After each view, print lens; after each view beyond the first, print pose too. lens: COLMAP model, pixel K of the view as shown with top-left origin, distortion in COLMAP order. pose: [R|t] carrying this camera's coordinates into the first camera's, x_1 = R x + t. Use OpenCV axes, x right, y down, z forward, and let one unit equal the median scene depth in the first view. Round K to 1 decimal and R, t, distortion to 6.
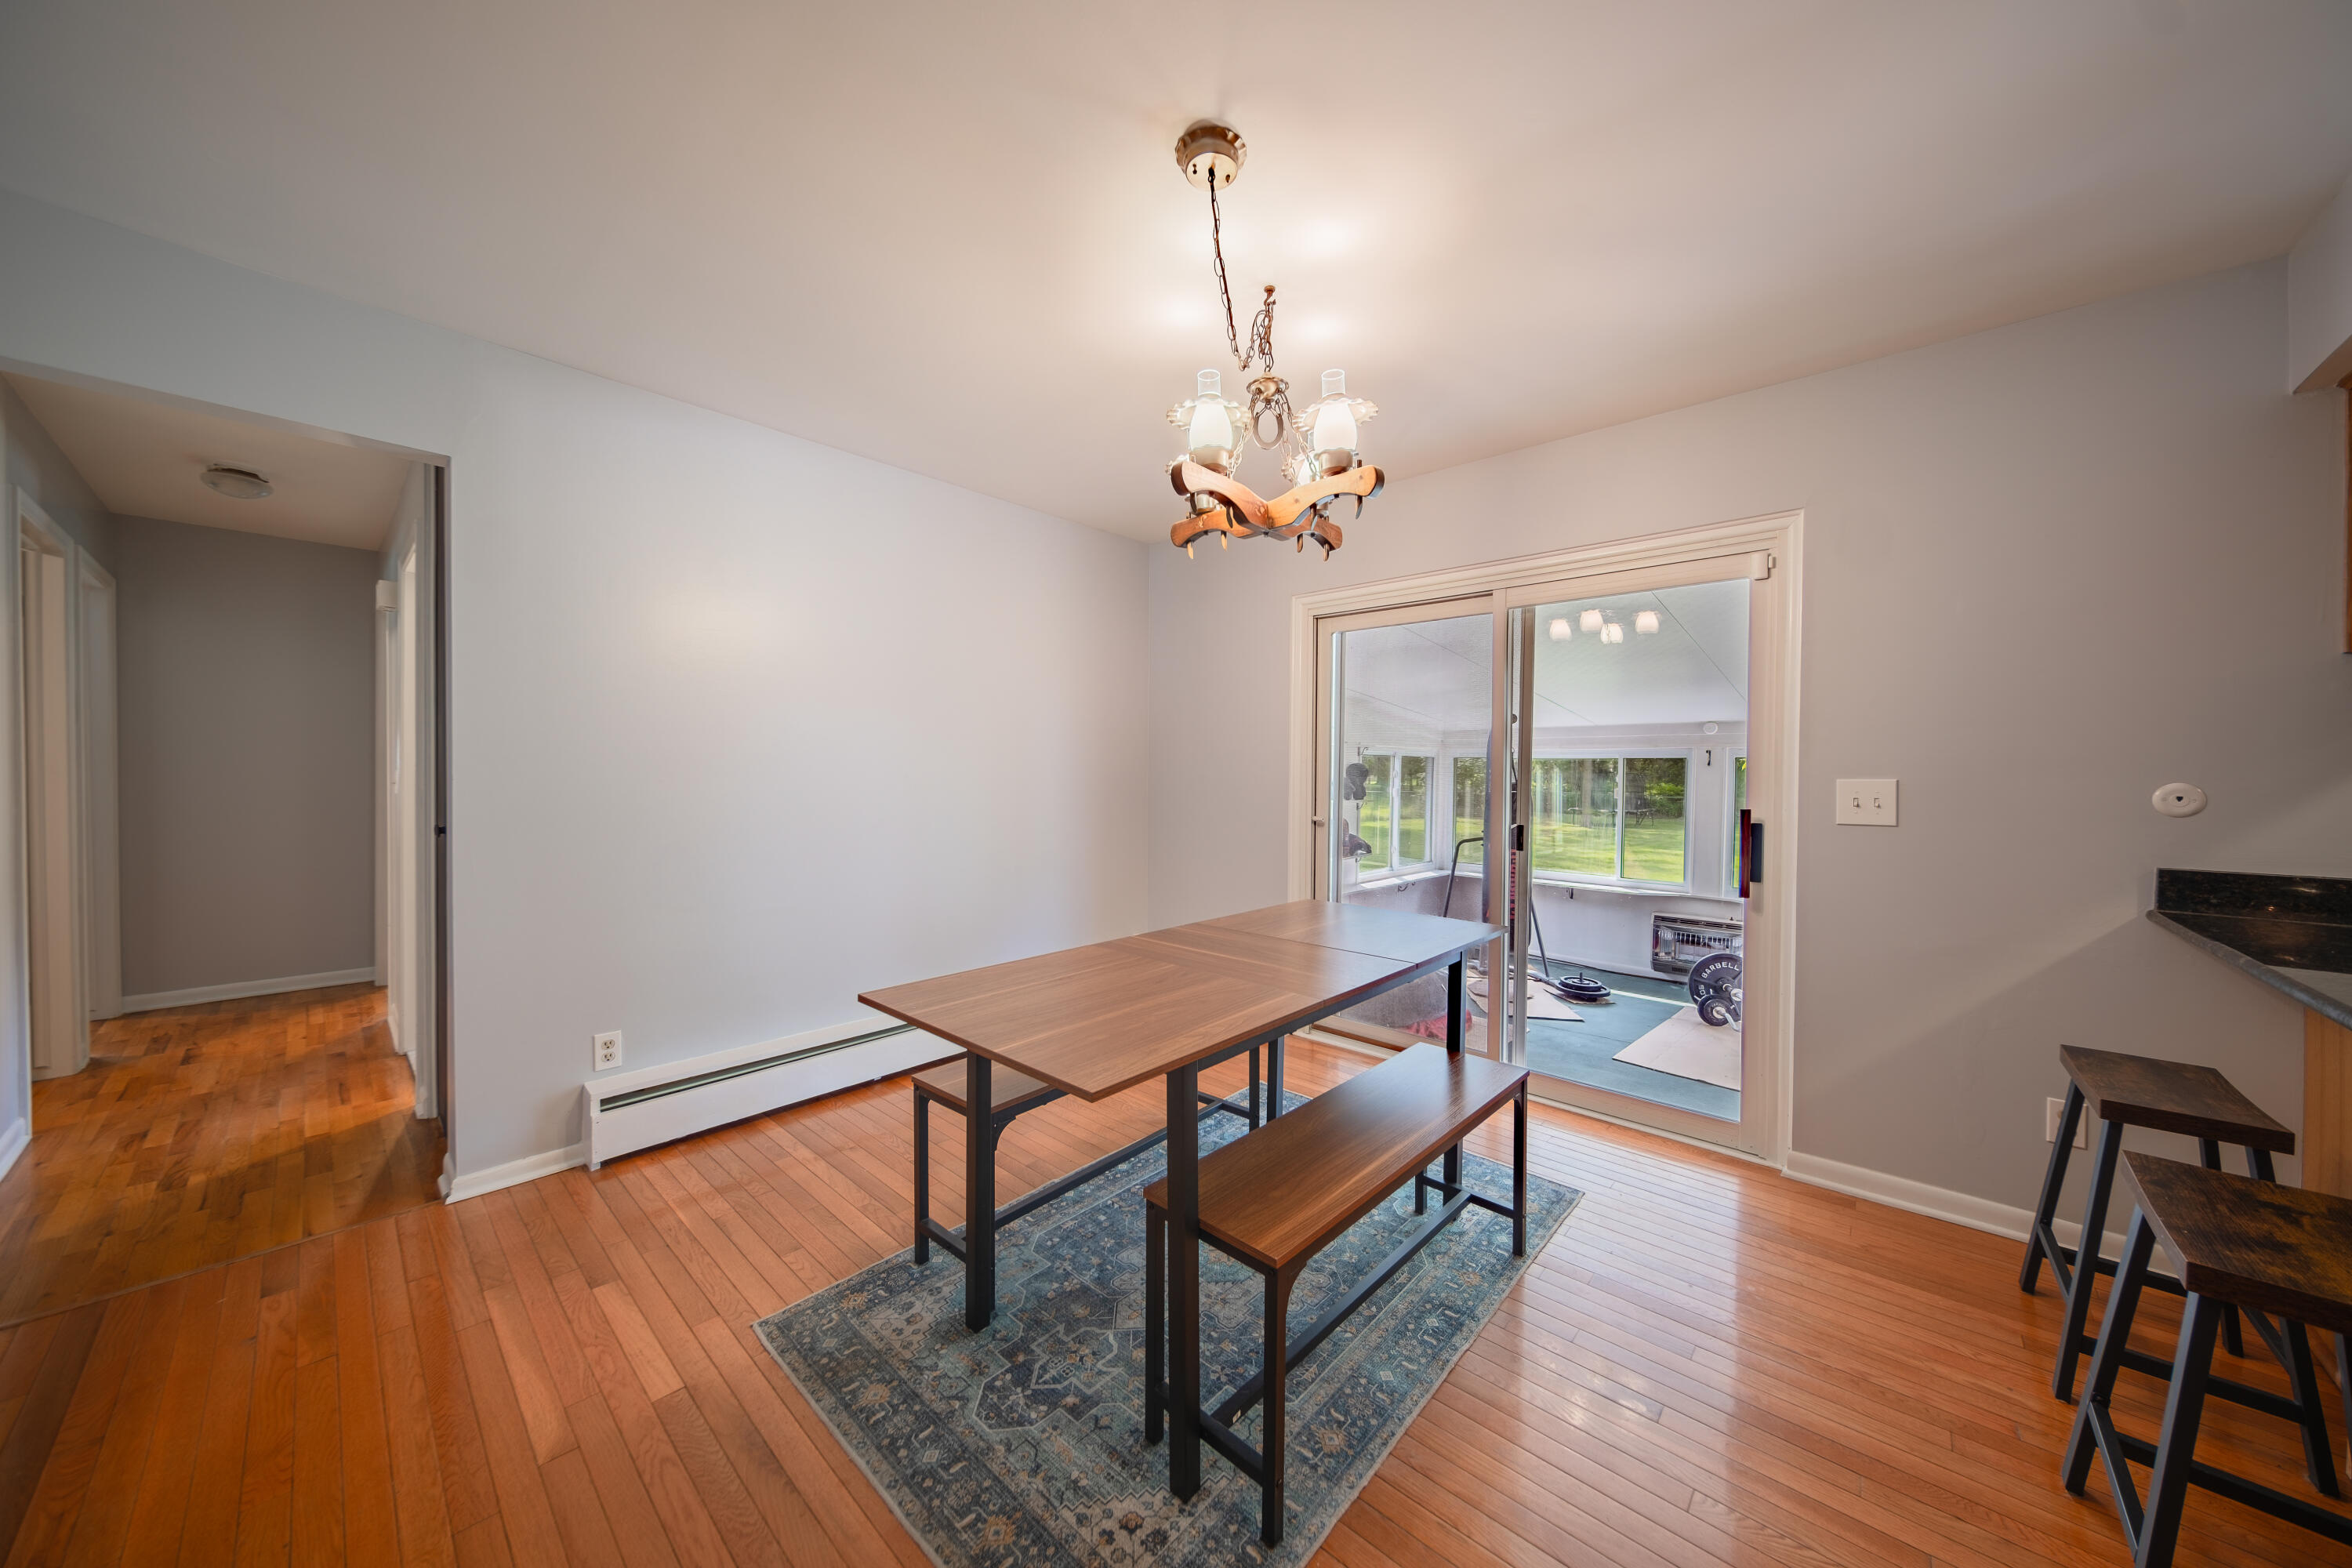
lens RADIAL K [[788.4, 0, 1186.2], [0, 788.4, 780.0], [0, 0, 1]] dist [-0.001682, -0.000457]
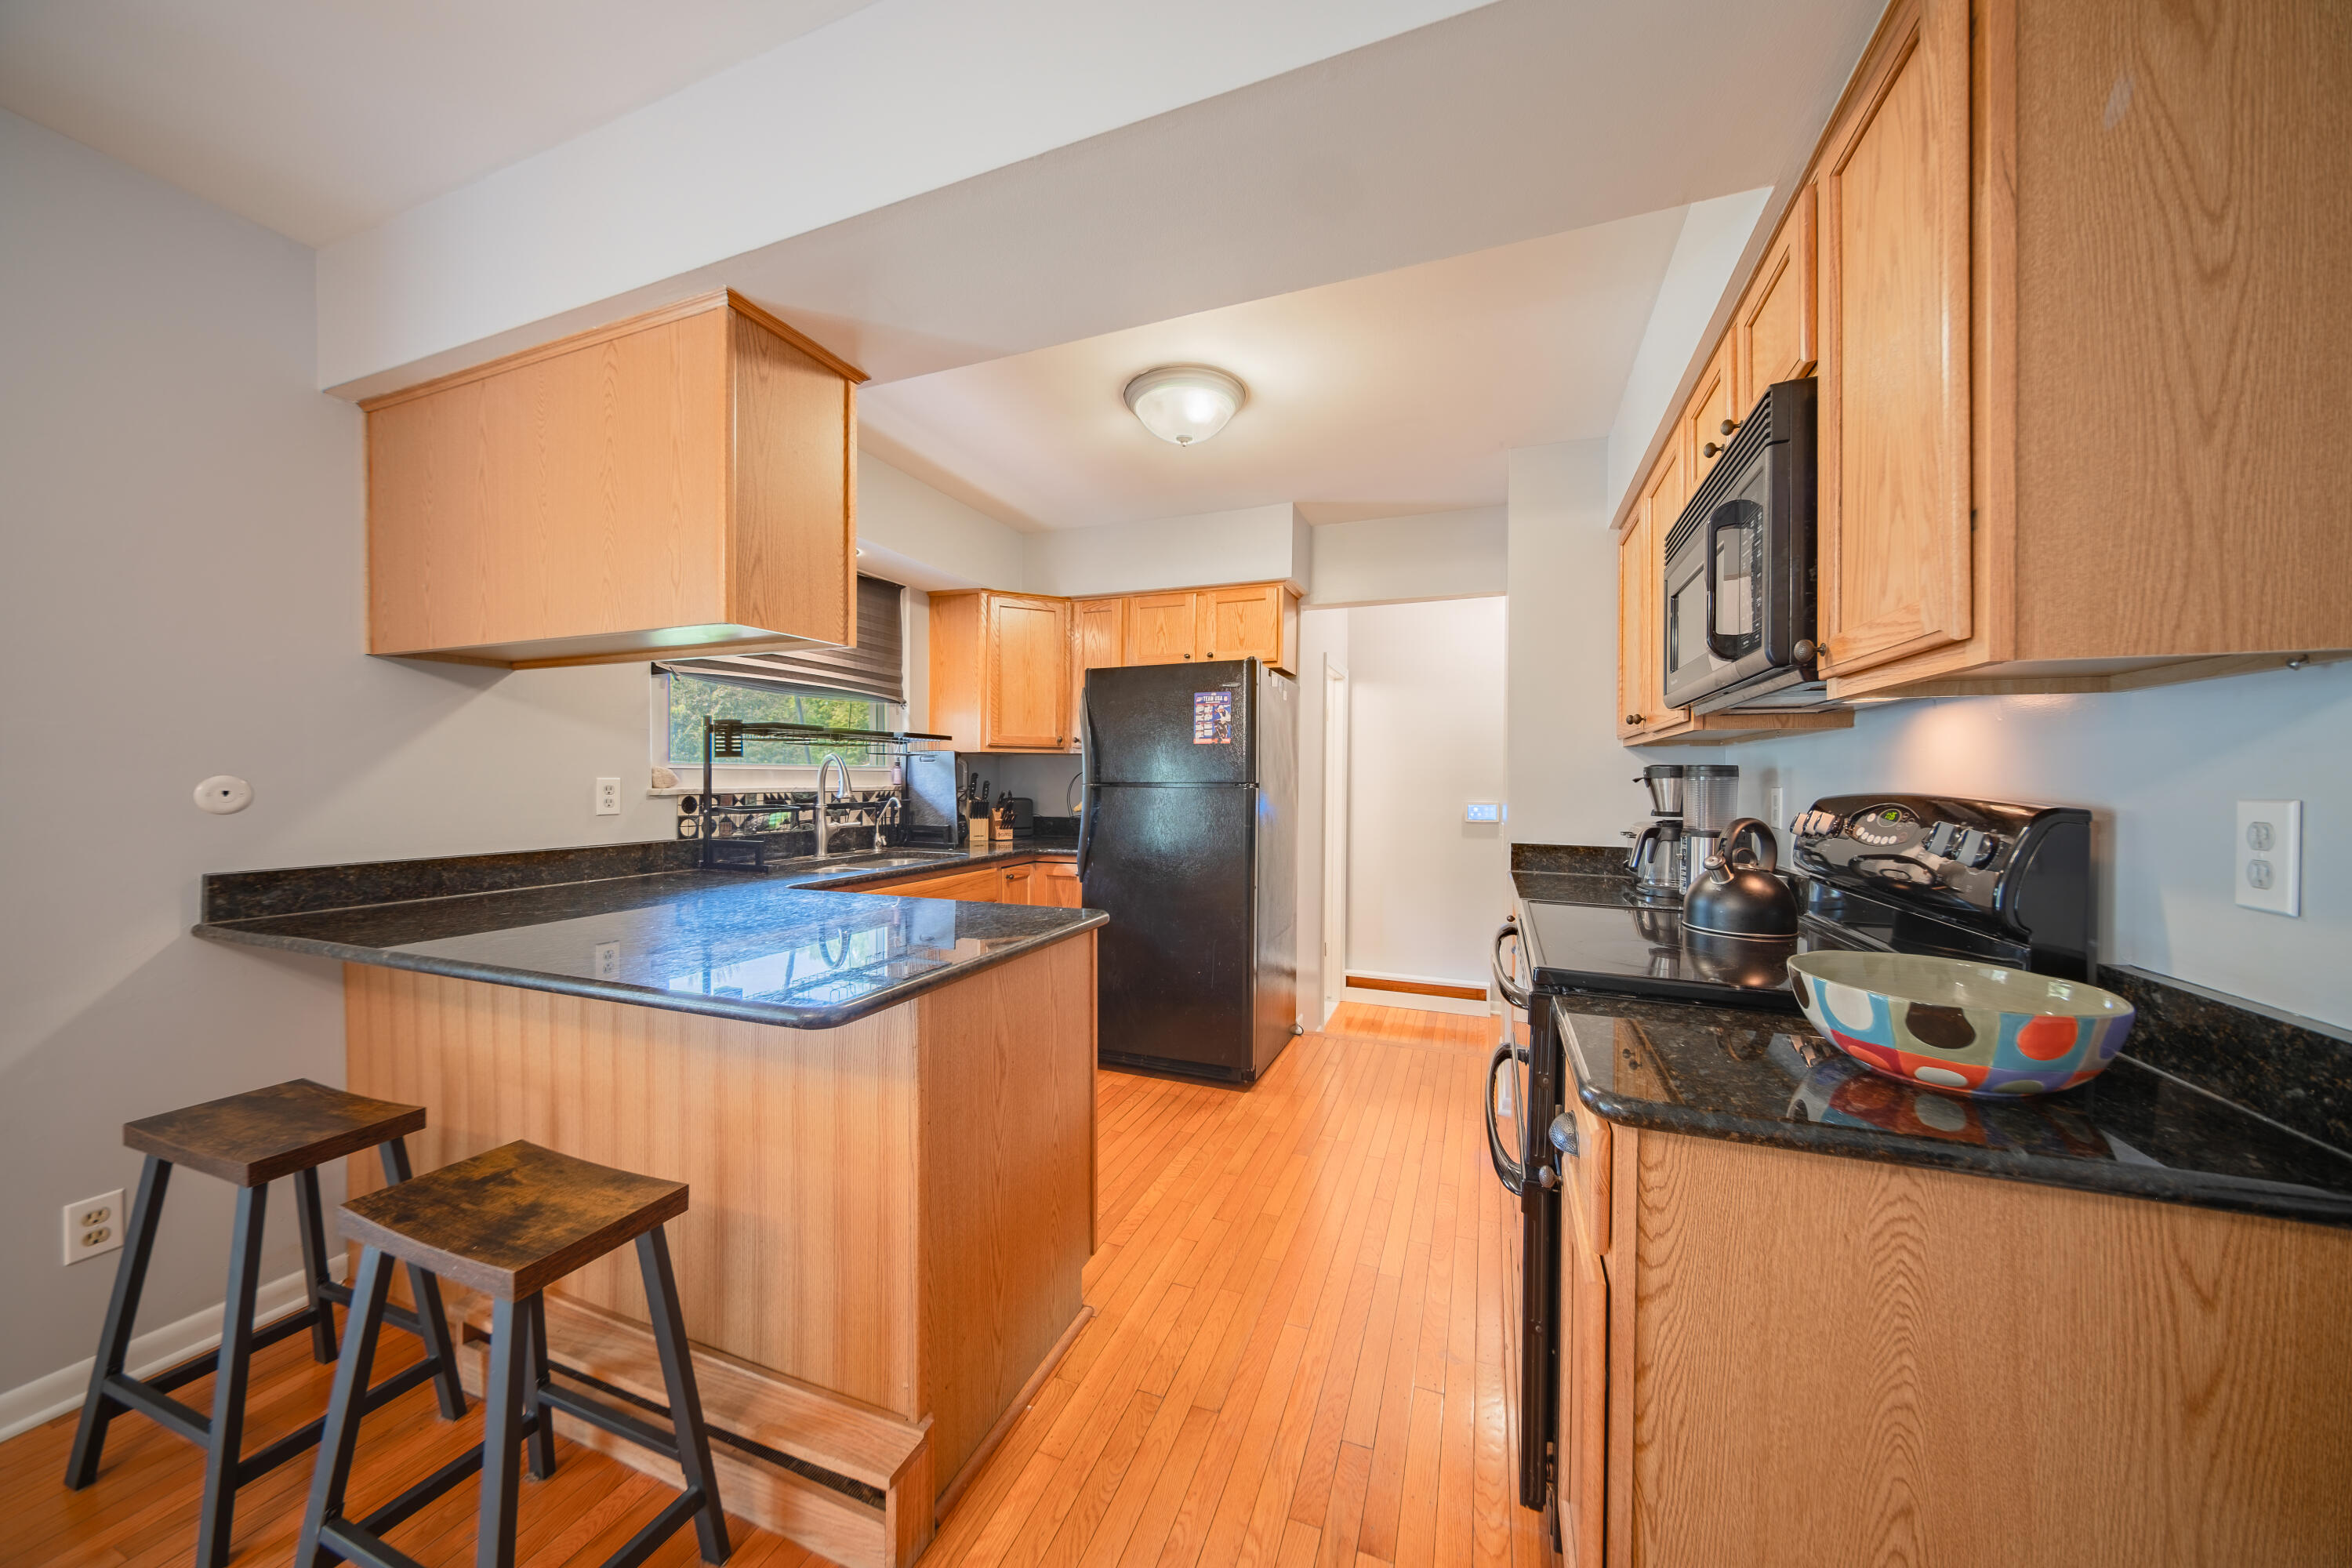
lens RADIAL K [[788.4, 0, 1186.2], [0, 788.4, 780.0], [0, 0, 1]] dist [-0.001682, -0.000457]
pose [[-0.355210, -0.012904, 0.934698, 0.054142], [0.004134, 0.999873, 0.015375, -0.000467], [-0.934778, 0.009326, -0.355111, 0.328911]]
